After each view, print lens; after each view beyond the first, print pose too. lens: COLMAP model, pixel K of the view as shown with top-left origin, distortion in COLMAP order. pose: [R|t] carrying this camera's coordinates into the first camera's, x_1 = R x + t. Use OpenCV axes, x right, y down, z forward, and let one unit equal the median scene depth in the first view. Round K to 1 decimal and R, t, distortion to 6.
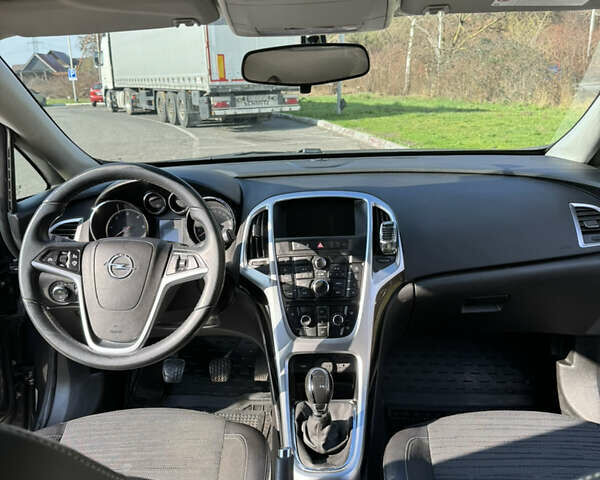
lens RADIAL K [[548.3, 0, 300.0], [0, 548.3, 240.0], [0, 0, 1]] dist [0.183526, -0.374148]
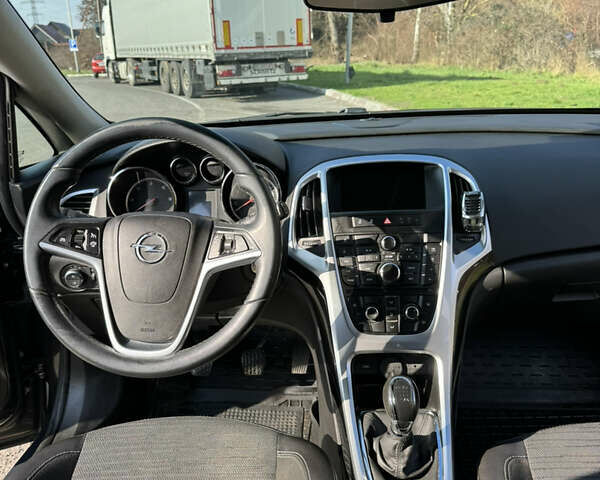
lens RADIAL K [[549.2, 0, 296.0], [0, 549.2, 239.1], [0, 0, 1]] dist [0.166324, -0.324028]
pose [[0.999908, -0.001793, -0.013416, -0.008285], [0.002415, 0.998916, 0.046483, -0.000179], [0.013318, -0.046511, 0.998829, 0.016716]]
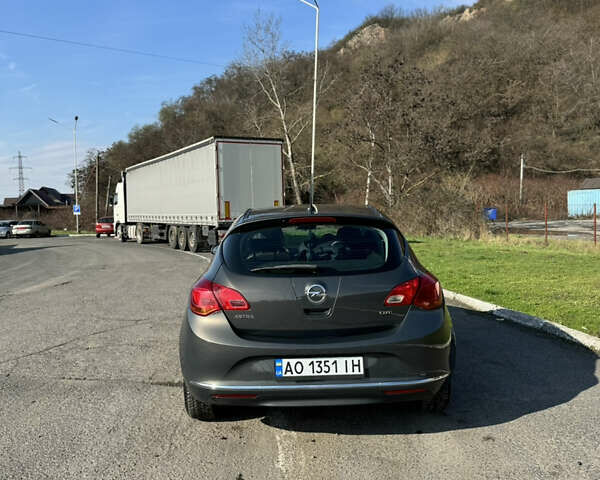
lens RADIAL K [[549.2, 0, 296.0], [0, 549.2, 239.1], [0, 0, 1]] dist [0.166324, -0.324028]
pose [[0.999051, 0.007826, 0.042837, -0.025119], [0.002342, 0.972635, -0.232326, 0.081461], [-0.043483, 0.232206, 0.971694, -0.327924]]
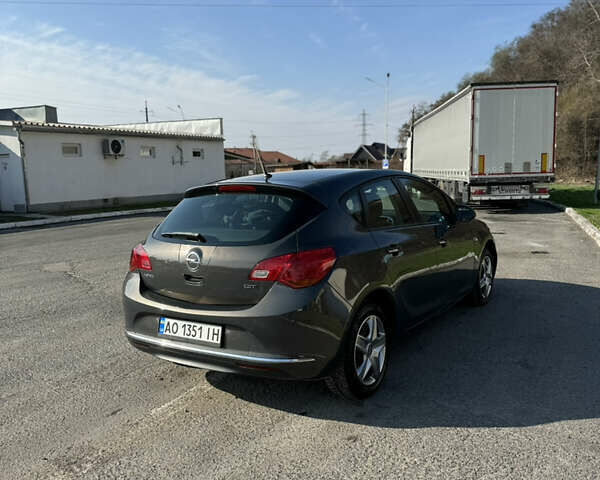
lens RADIAL K [[549.2, 0, 296.0], [0, 549.2, 239.1], [0, 0, 1]] dist [0.166324, -0.324028]
pose [[0.856182, 0.075830, -0.511079, 0.159943], [-0.149409, 0.983247, -0.104411, 0.058287], [0.494599, 0.165755, 0.853169, -0.282015]]
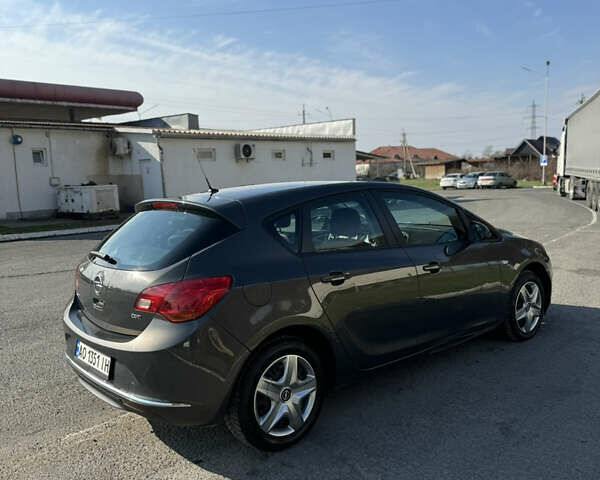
lens RADIAL K [[549.2, 0, 296.0], [0, 549.2, 239.1], [0, 0, 1]] dist [0.166324, -0.324028]
pose [[0.680464, 0.096325, -0.726423, 0.221045], [-0.195909, 0.979152, -0.053677, 0.026461], [0.706108, 0.178838, 0.685148, -0.197408]]
